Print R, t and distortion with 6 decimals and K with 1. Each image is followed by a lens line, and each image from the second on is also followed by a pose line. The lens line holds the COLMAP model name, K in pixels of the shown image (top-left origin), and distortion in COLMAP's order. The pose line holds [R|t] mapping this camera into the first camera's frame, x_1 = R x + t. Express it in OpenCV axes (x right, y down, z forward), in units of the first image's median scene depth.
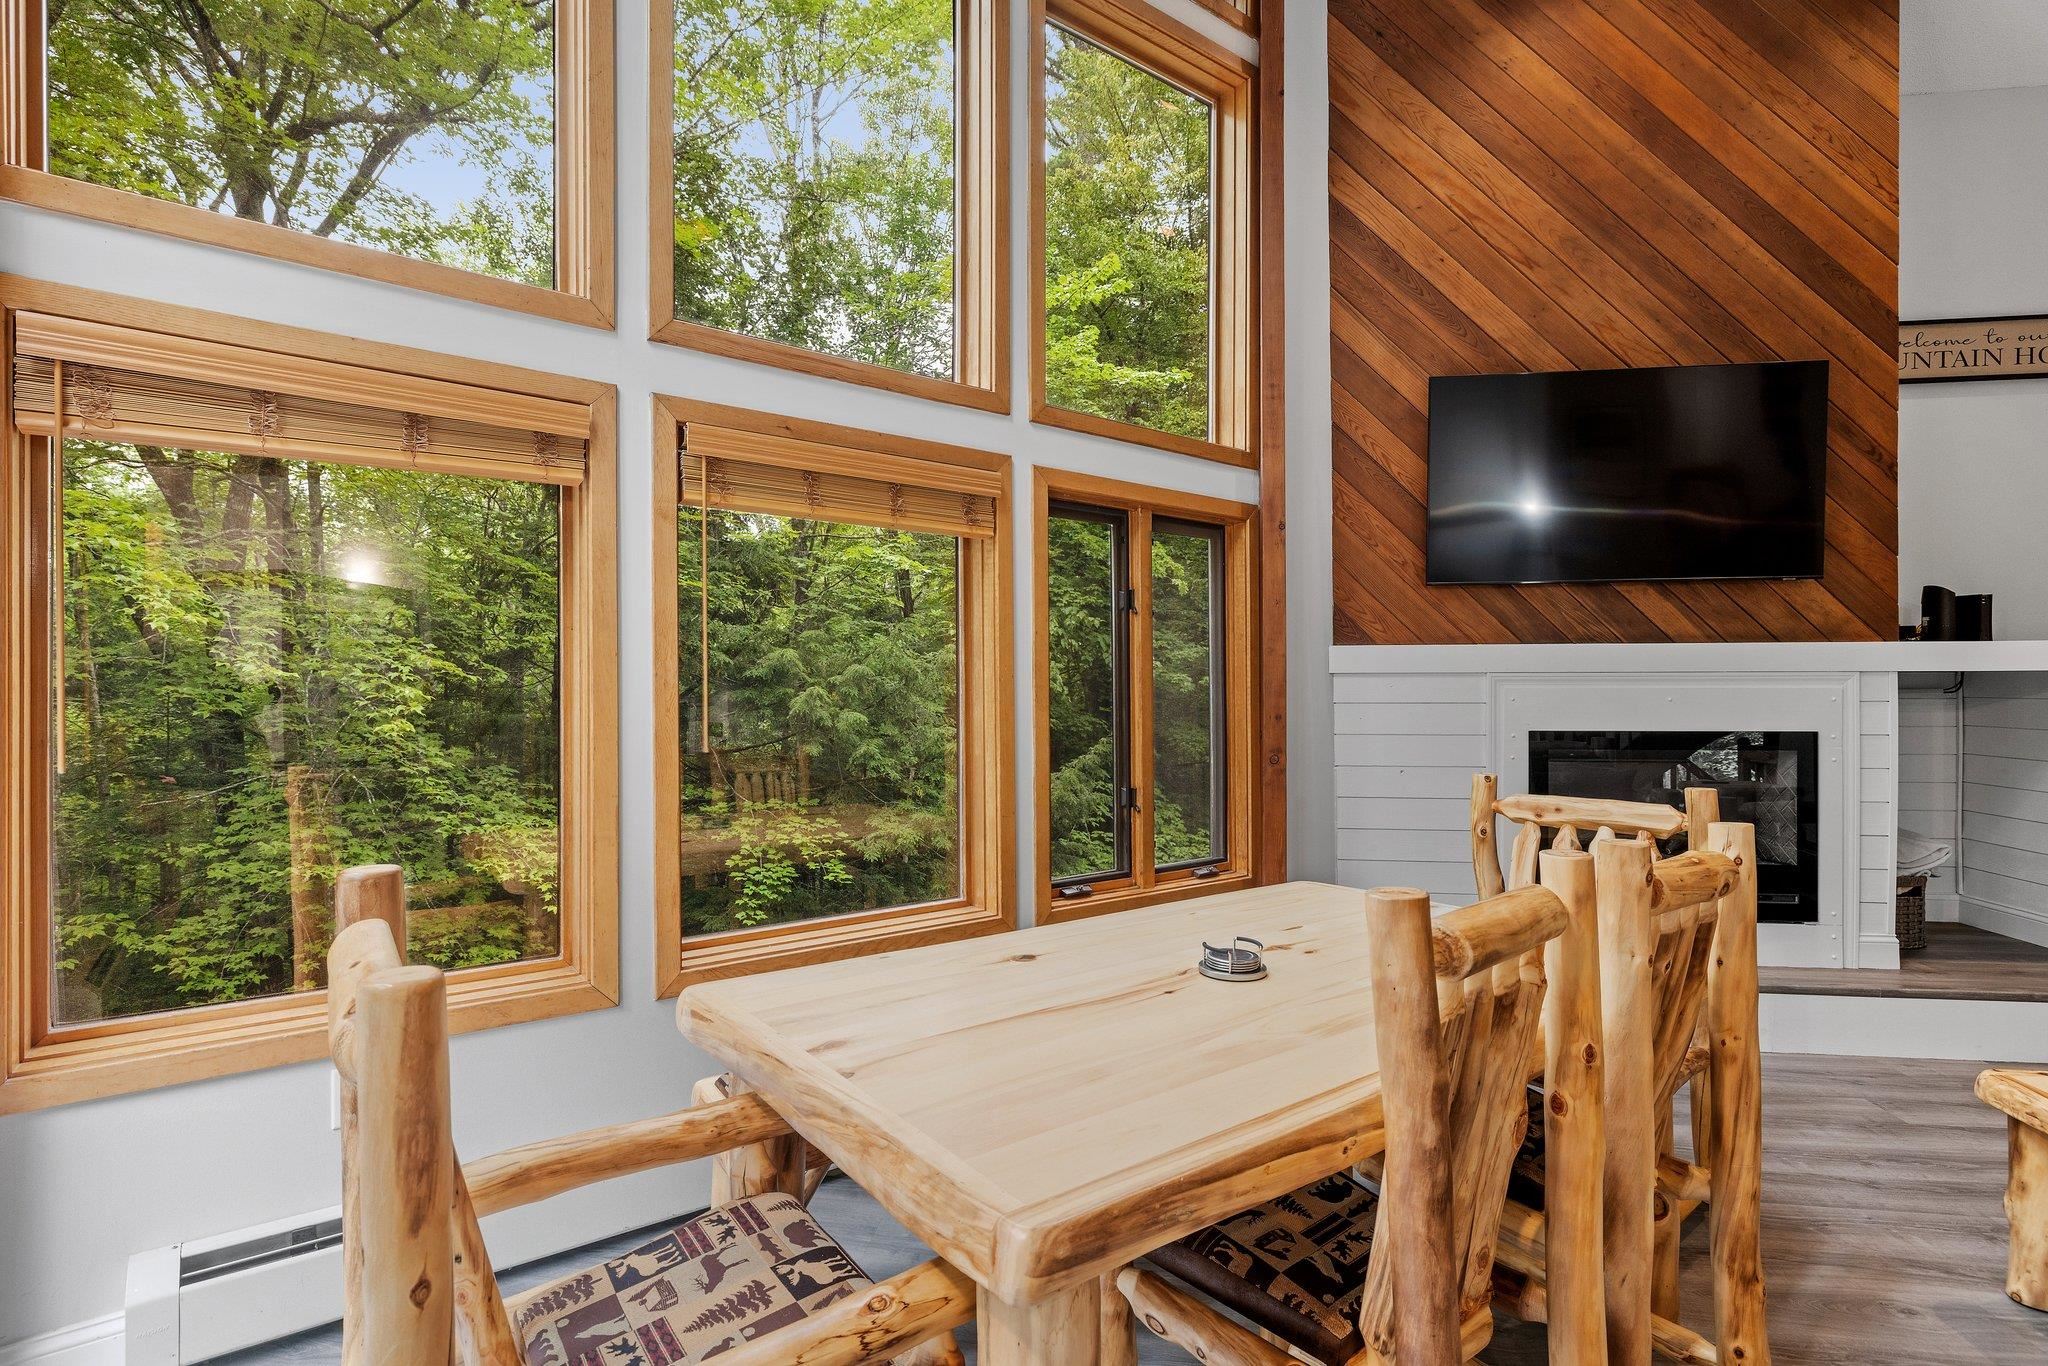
lens RADIAL K [[994.6, 0, 1012.4], [0, 994.6, 693.4], [0, 0, 1]] dist [-0.000306, -0.000070]
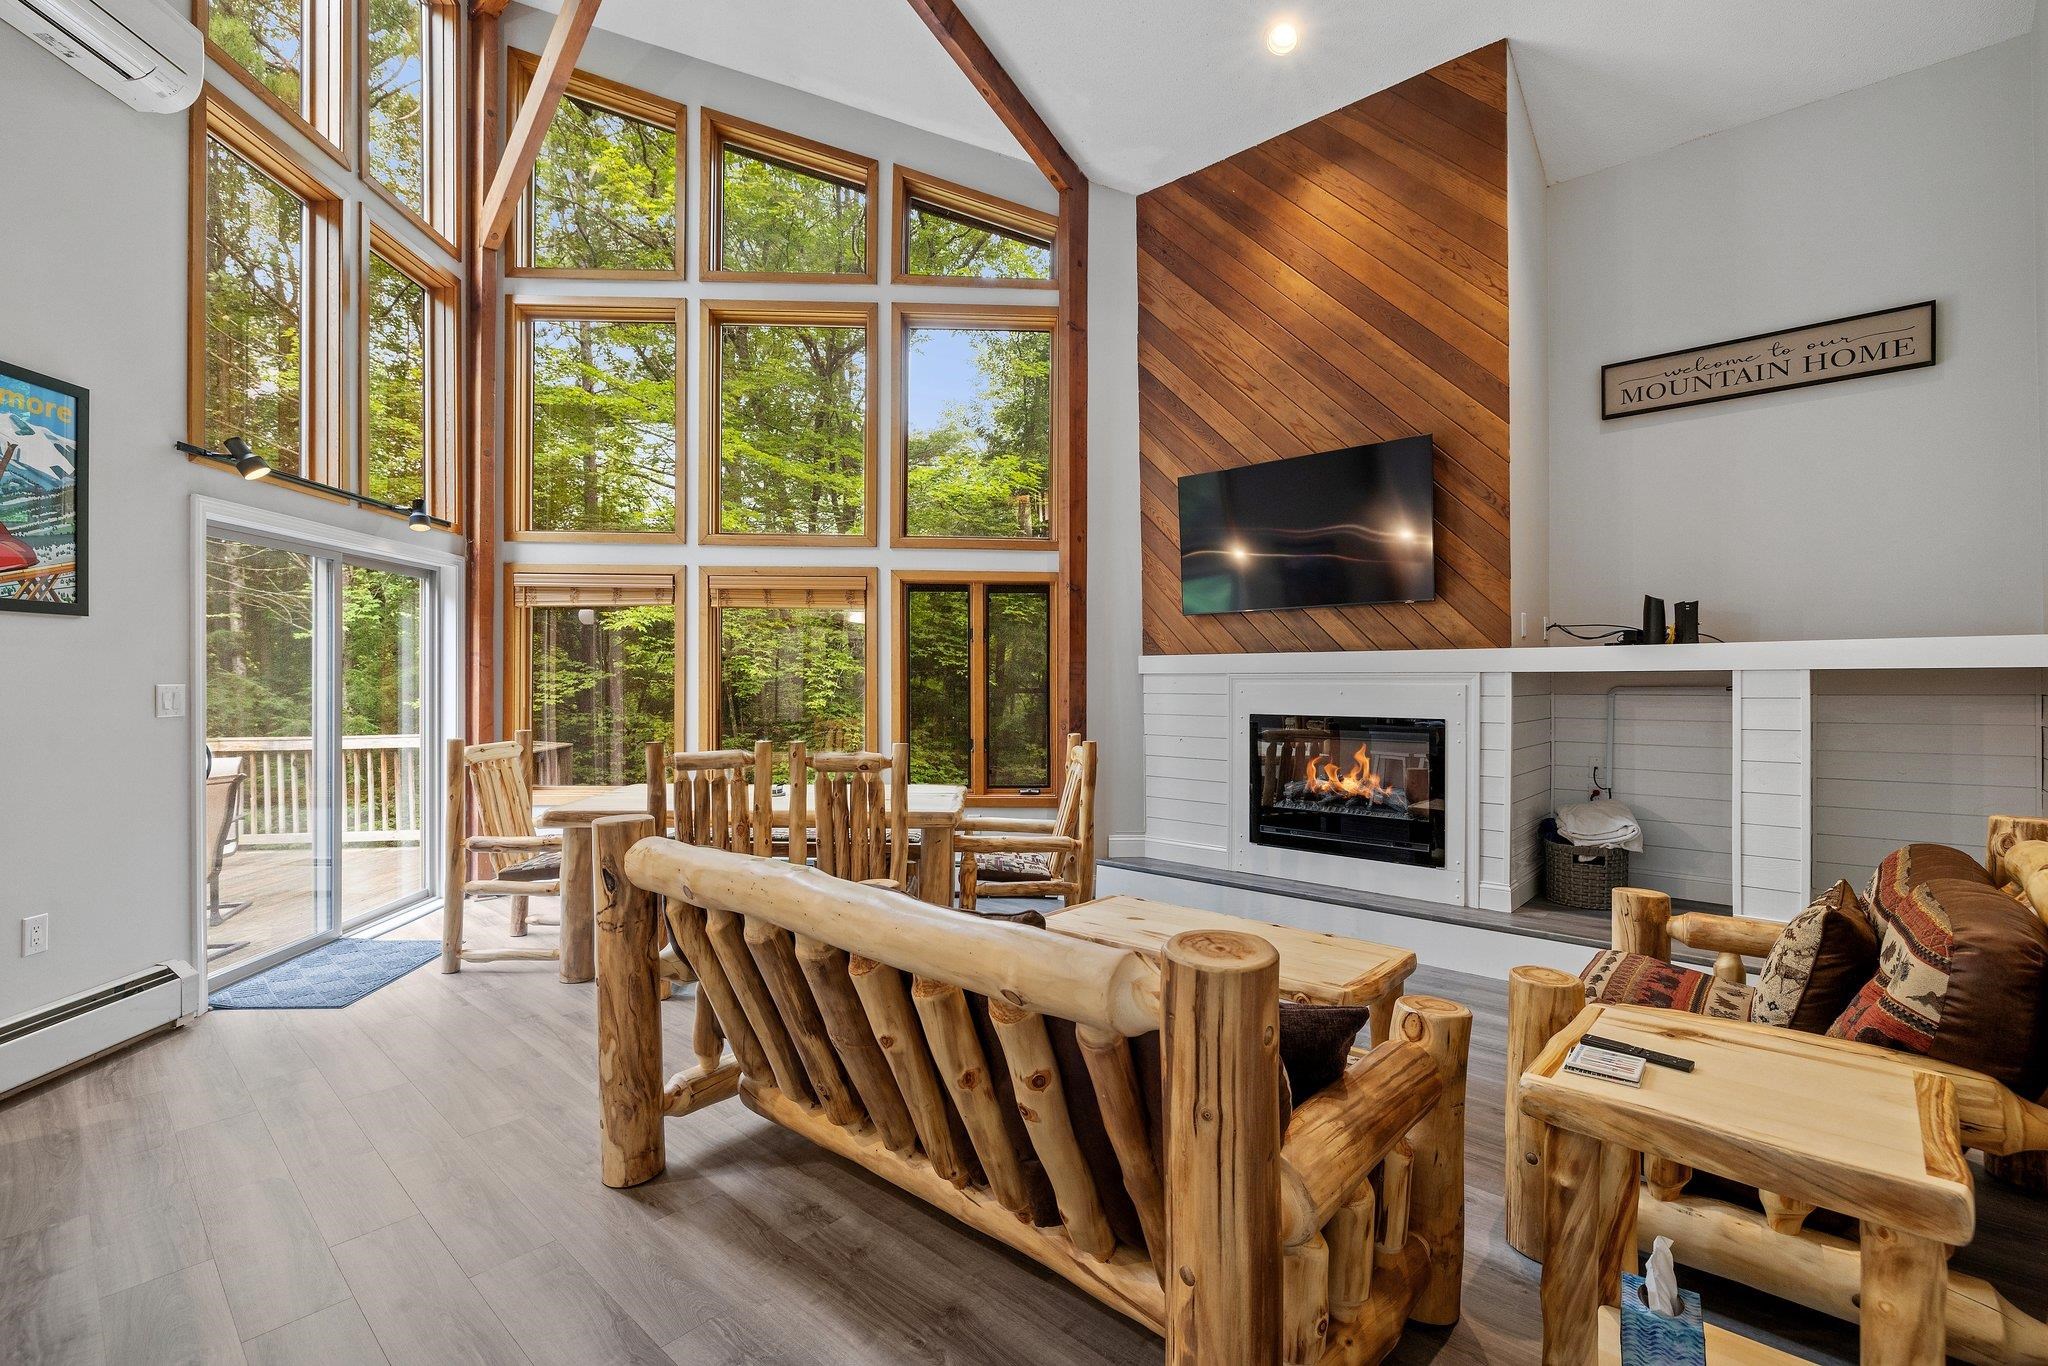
lens RADIAL K [[903.4, 0, 1016.2], [0, 903.4, 678.9], [0, 0, 1]] dist [-0.004766, -0.000211]
pose [[0.823847, 0.001071, -0.566811, 0.990791], [-0.004698, 0.999977, -0.004939, -0.004872], [0.566793, 0.006732, 0.823833, -0.265733]]
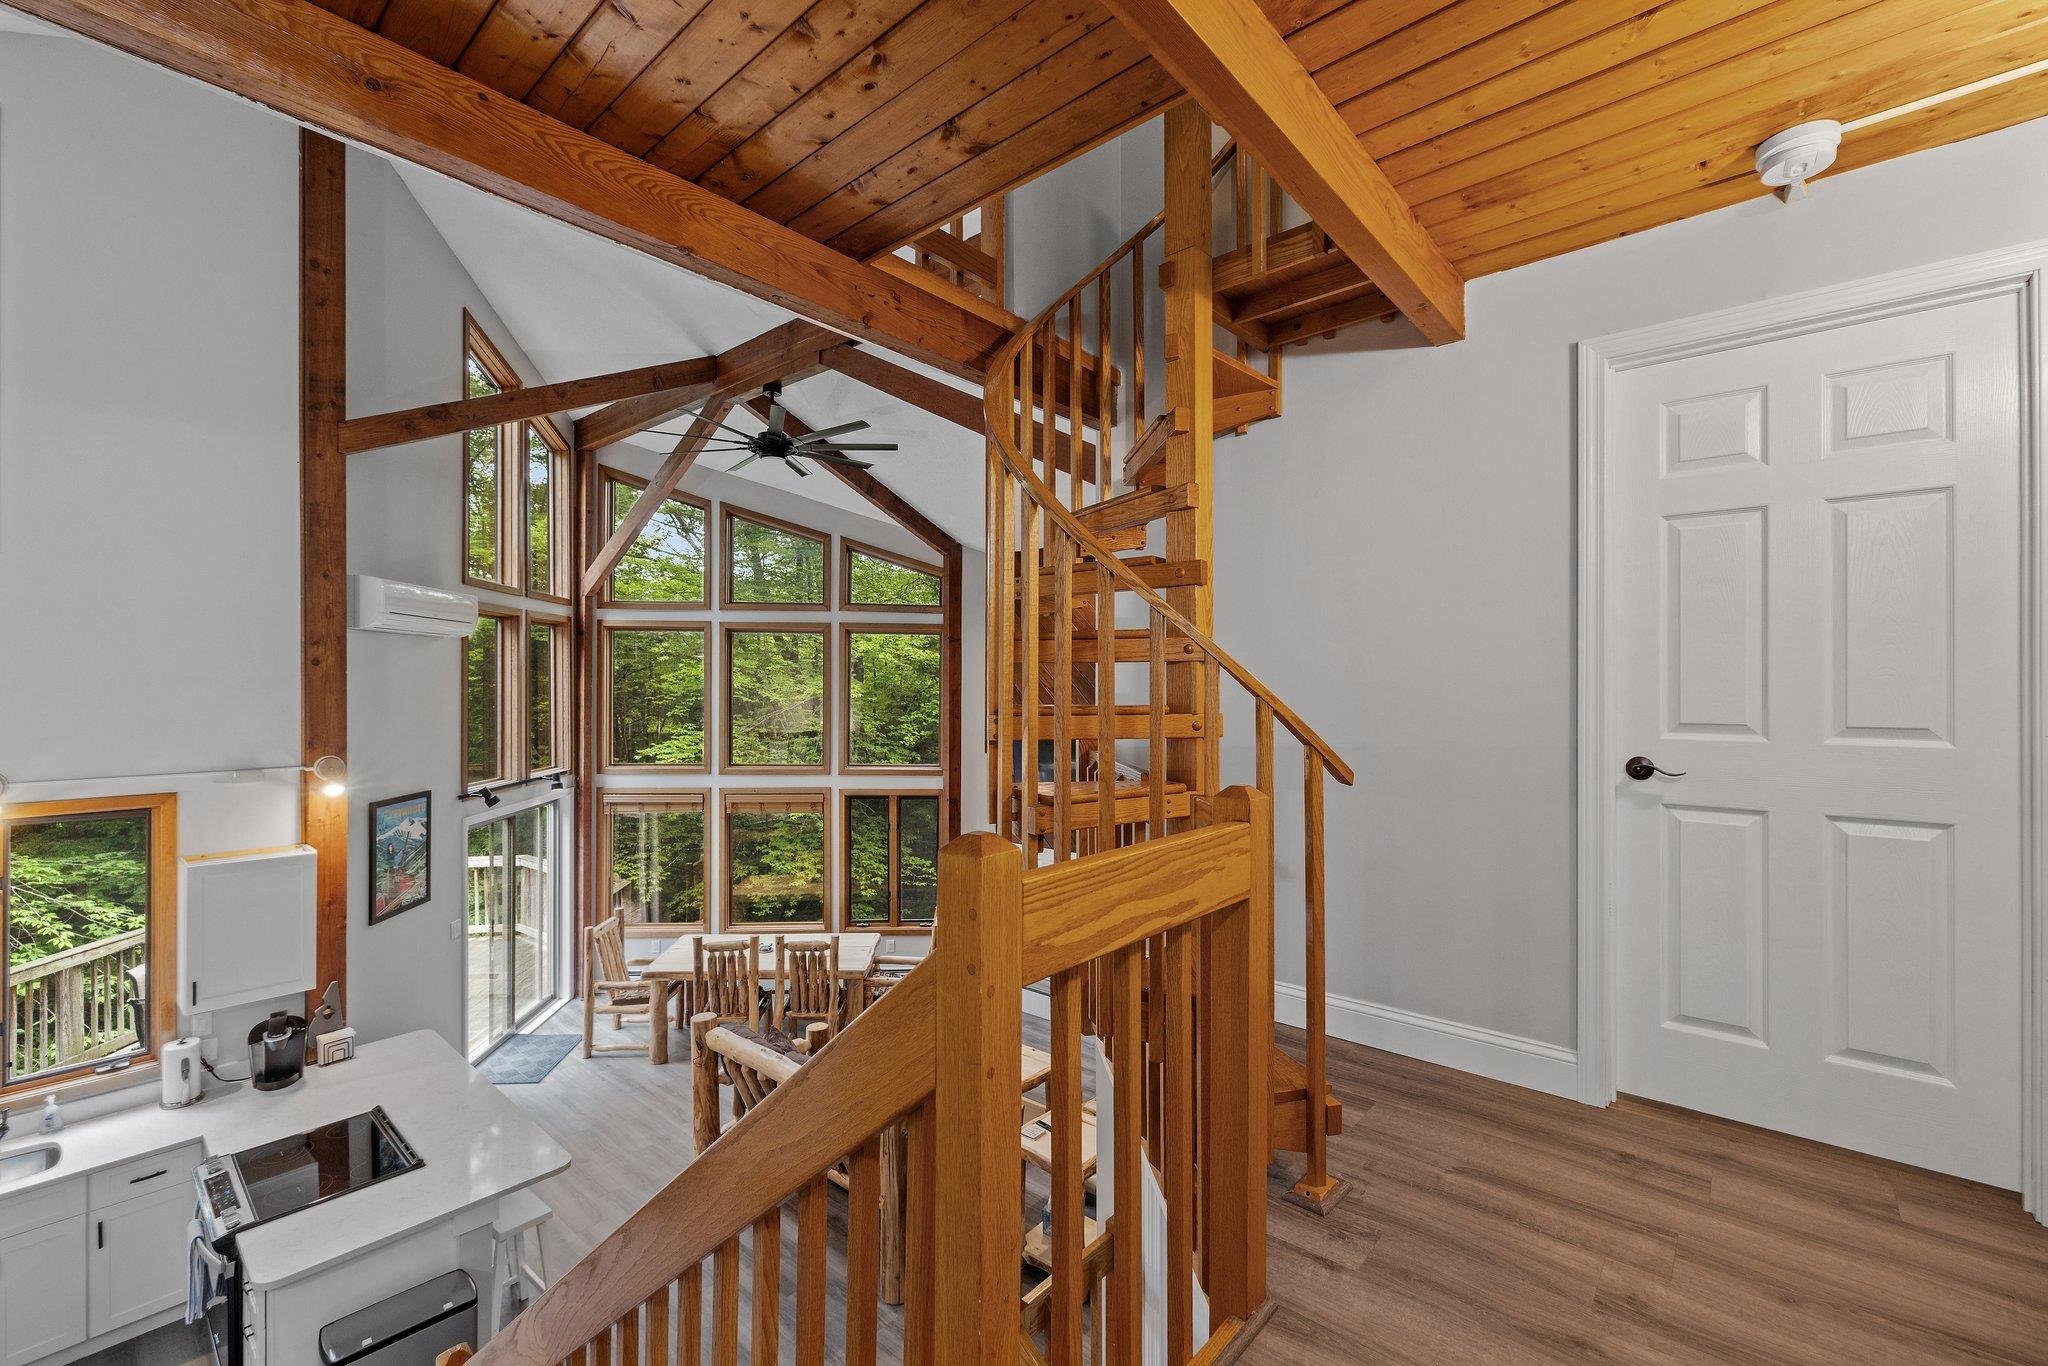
lens RADIAL K [[859.1, 0, 1014.4], [0, 859.1, 683.5], [0, 0, 1]] dist [-0.000771, -0.000084]
pose [[0.837335, 0.001011, -0.546690, 1.593885], [-0.004828, 0.999973, -0.005546, -0.443981], [0.546669, 0.007283, 0.837317, -0.796942]]
